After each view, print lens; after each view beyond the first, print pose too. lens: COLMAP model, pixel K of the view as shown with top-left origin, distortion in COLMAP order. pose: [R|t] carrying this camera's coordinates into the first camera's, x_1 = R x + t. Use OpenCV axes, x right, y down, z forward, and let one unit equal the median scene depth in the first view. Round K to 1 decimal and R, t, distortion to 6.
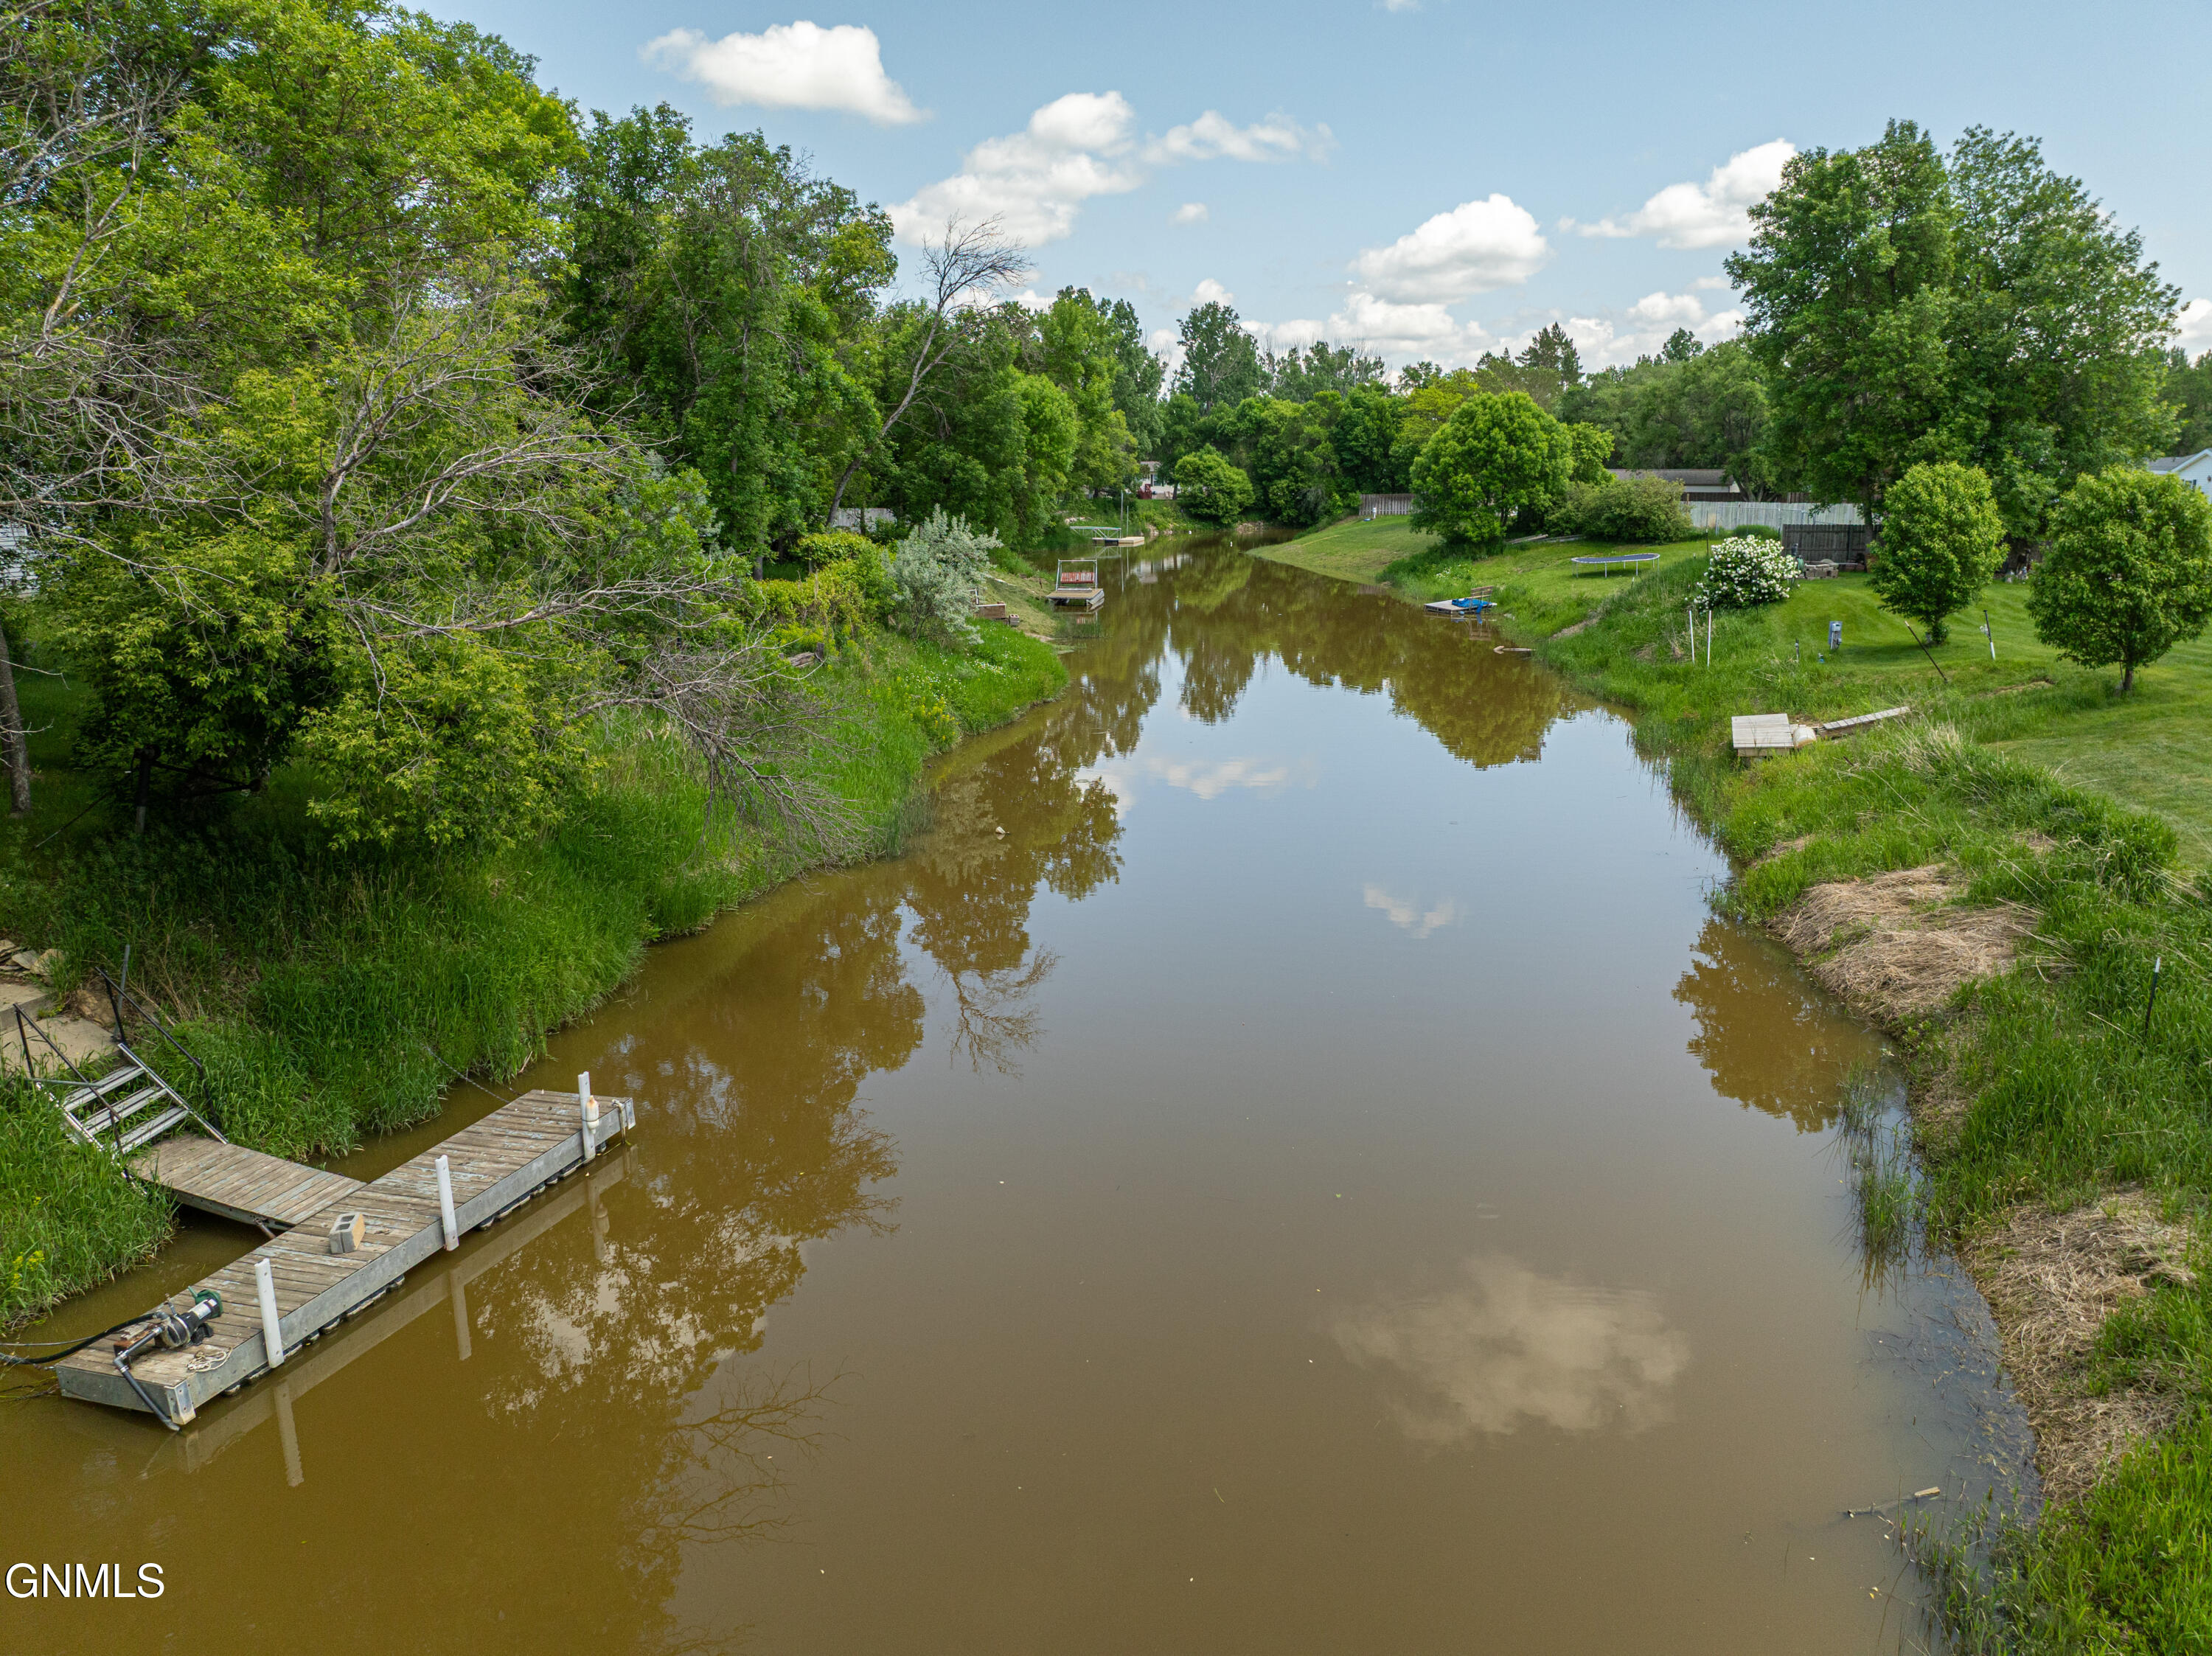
lens RADIAL K [[1523.6, 0, 1112.7], [0, 1523.6, 850.2], [0, 0, 1]] dist [-0.008545, -0.031752]
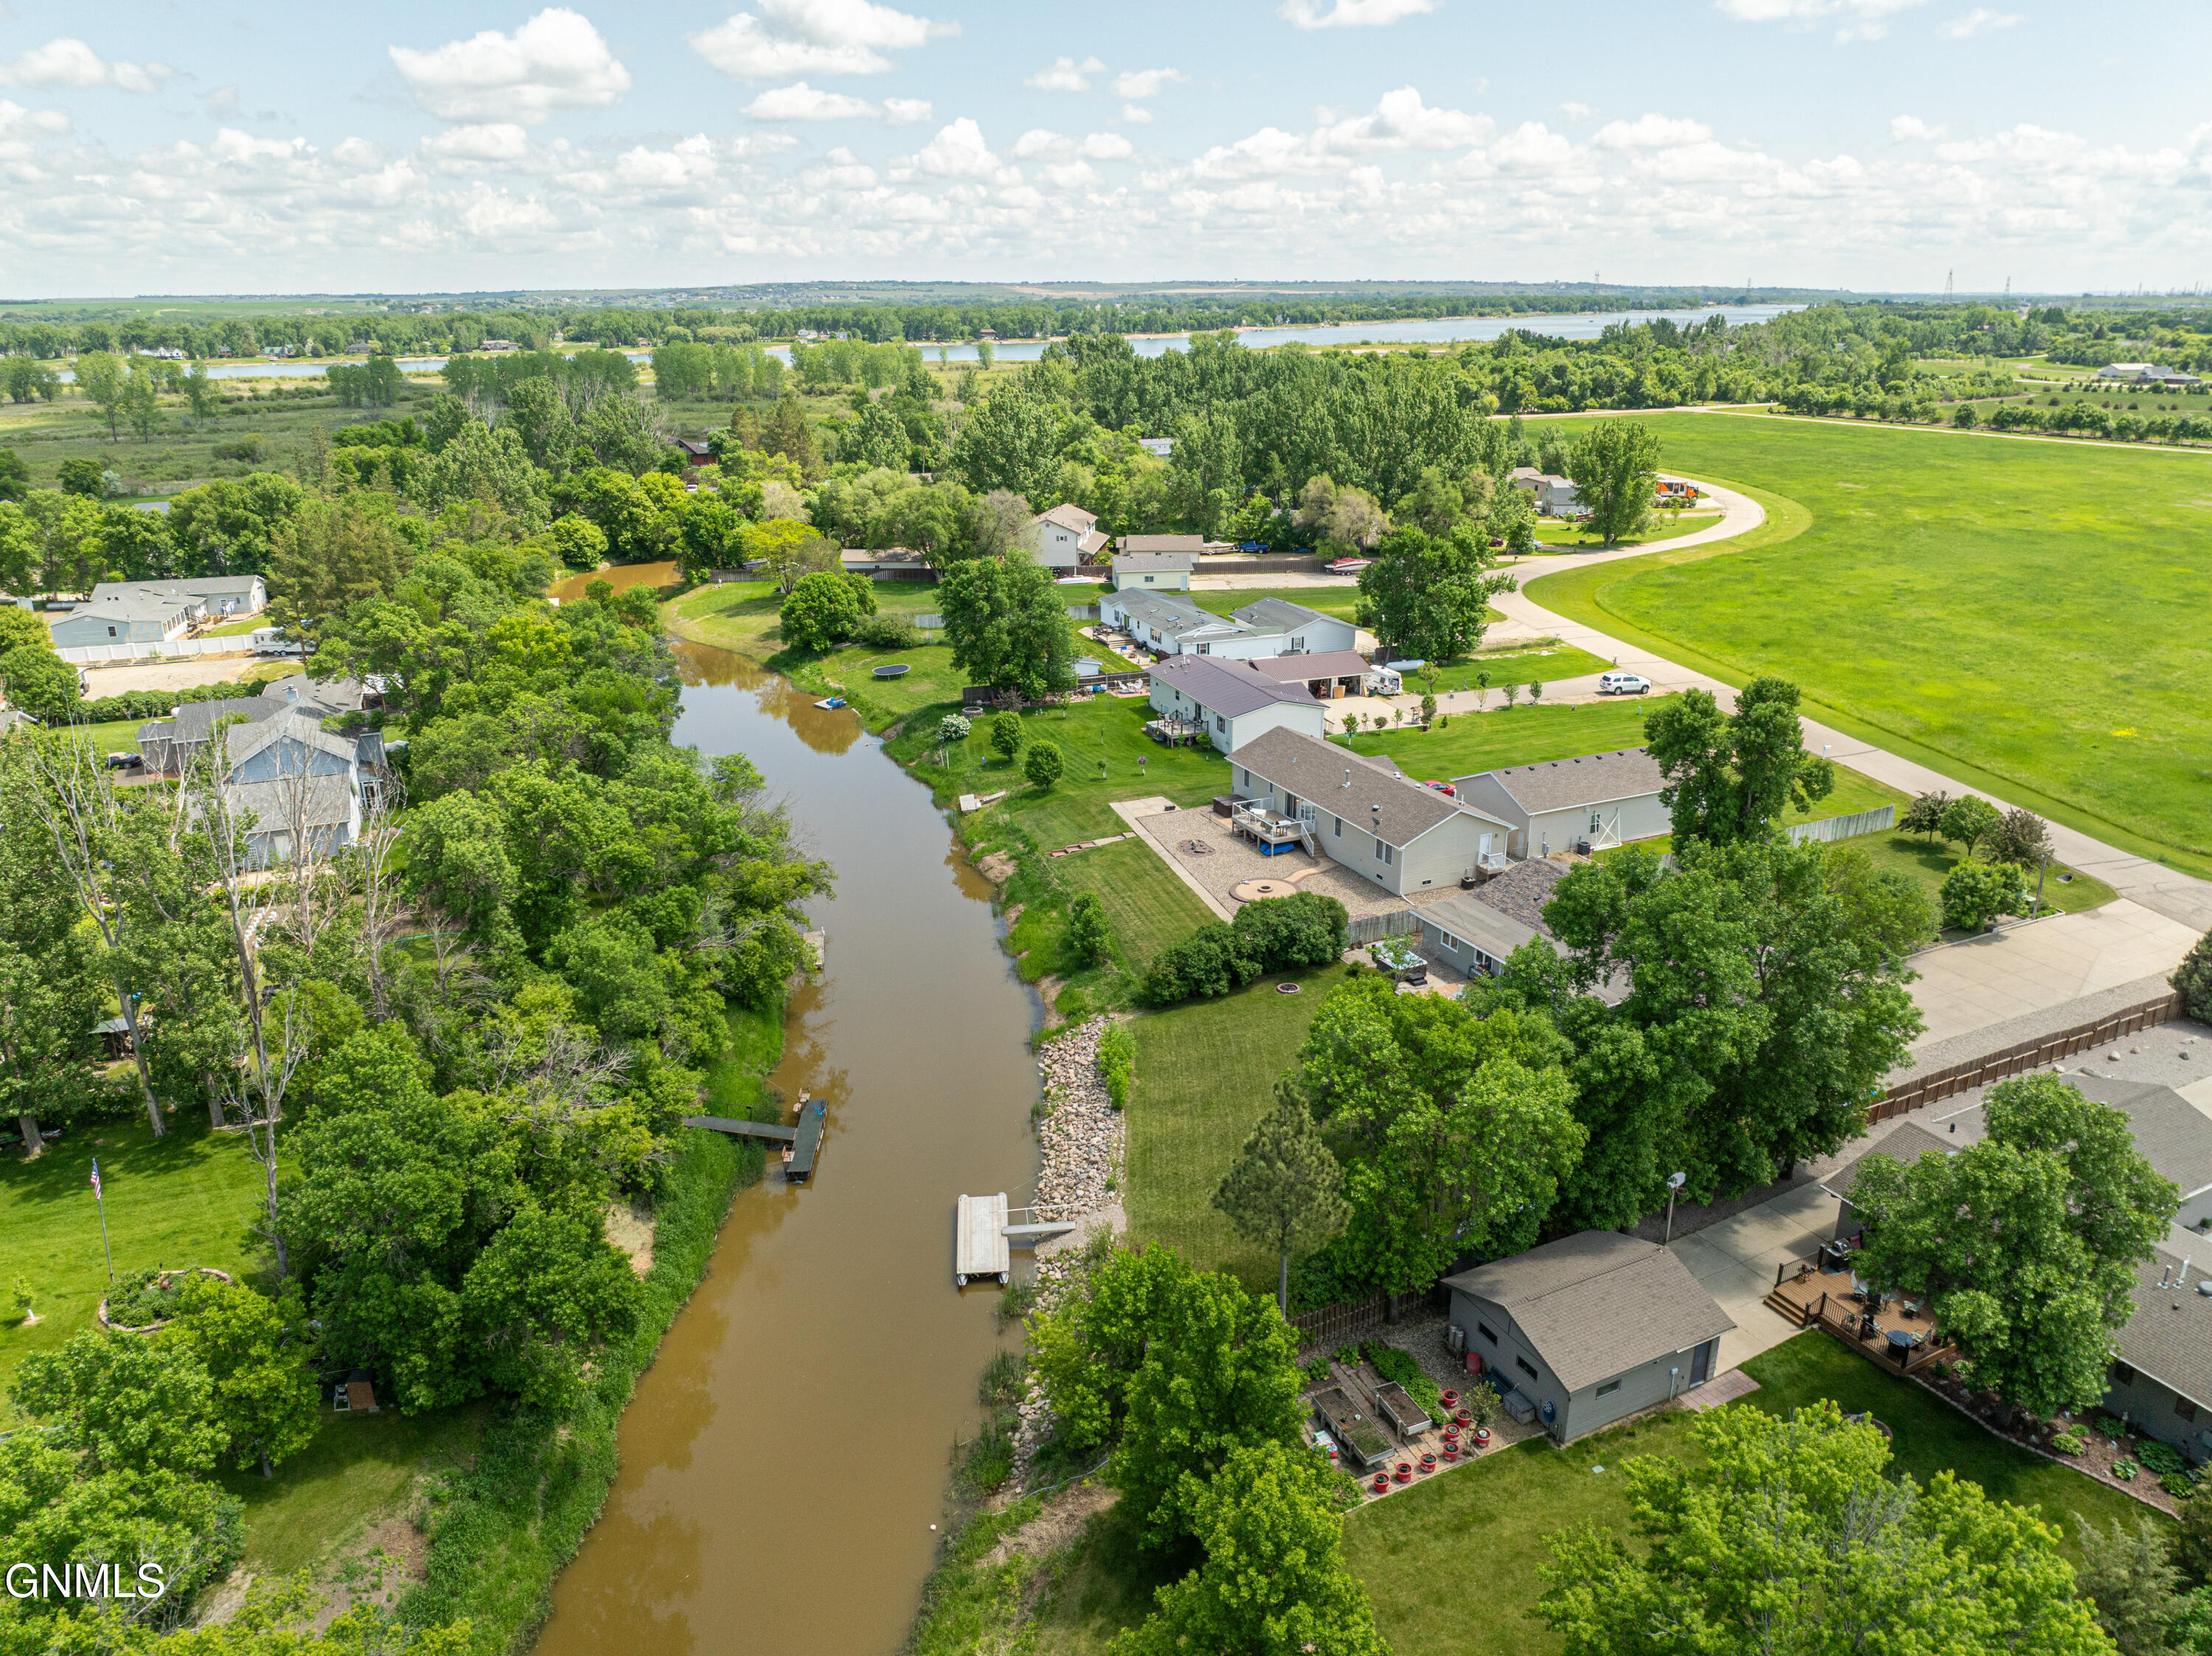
lens RADIAL K [[1523.6, 0, 1112.7], [0, 1523.6, 850.2], [0, 0, 1]] dist [-0.008545, -0.031752]
pose [[0.870546, -0.161624, 0.464788, -0.407479], [0.113864, 0.985050, 0.129272, -0.162338], [-0.478732, -0.059614, 0.875935, -0.979108]]
